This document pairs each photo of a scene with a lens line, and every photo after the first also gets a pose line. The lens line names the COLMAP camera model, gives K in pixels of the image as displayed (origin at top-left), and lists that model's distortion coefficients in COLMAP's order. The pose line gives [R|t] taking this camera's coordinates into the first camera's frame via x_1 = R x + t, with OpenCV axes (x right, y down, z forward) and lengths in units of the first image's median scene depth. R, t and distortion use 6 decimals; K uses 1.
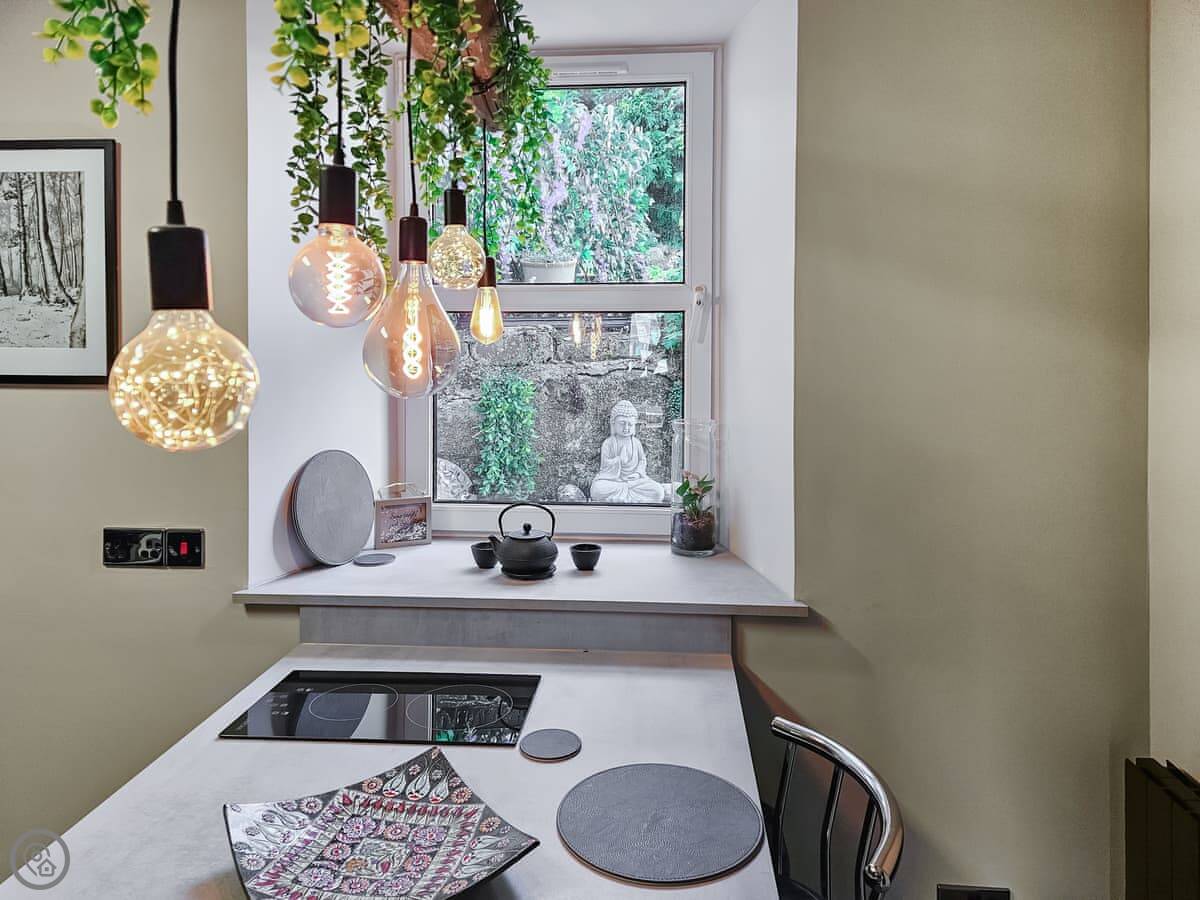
lens RADIAL K [[839.0, 0, 601.9], [0, 839.0, 381.3], [0, 0, 1]] dist [0.093091, -0.067325]
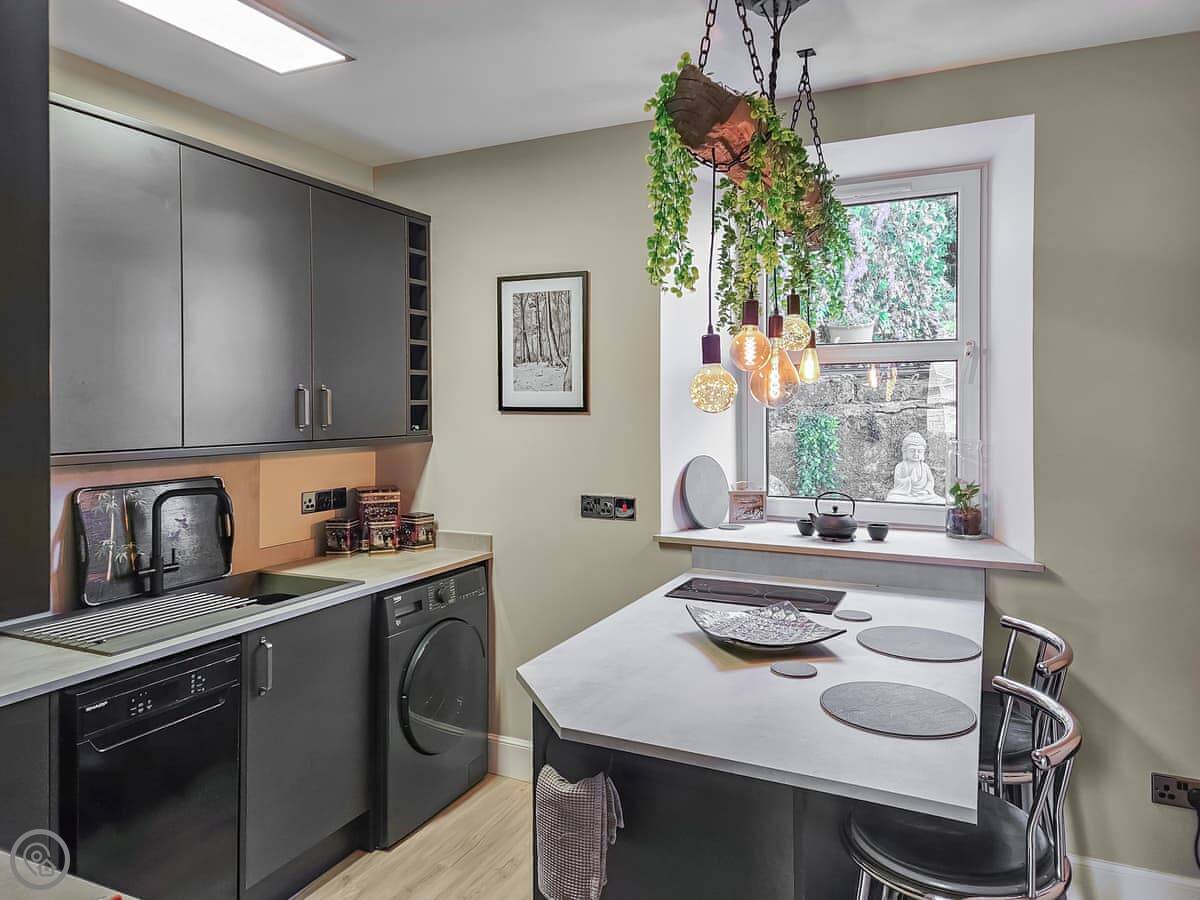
lens RADIAL K [[826.5, 0, 597.1], [0, 826.5, 407.2], [0, 0, 1]] dist [0.094006, -0.086362]
pose [[0.935782, -0.004231, -0.352554, 0.037438], [-0.008389, 0.999378, -0.034260, 0.049835], [0.352479, 0.035018, 0.935164, -0.533259]]
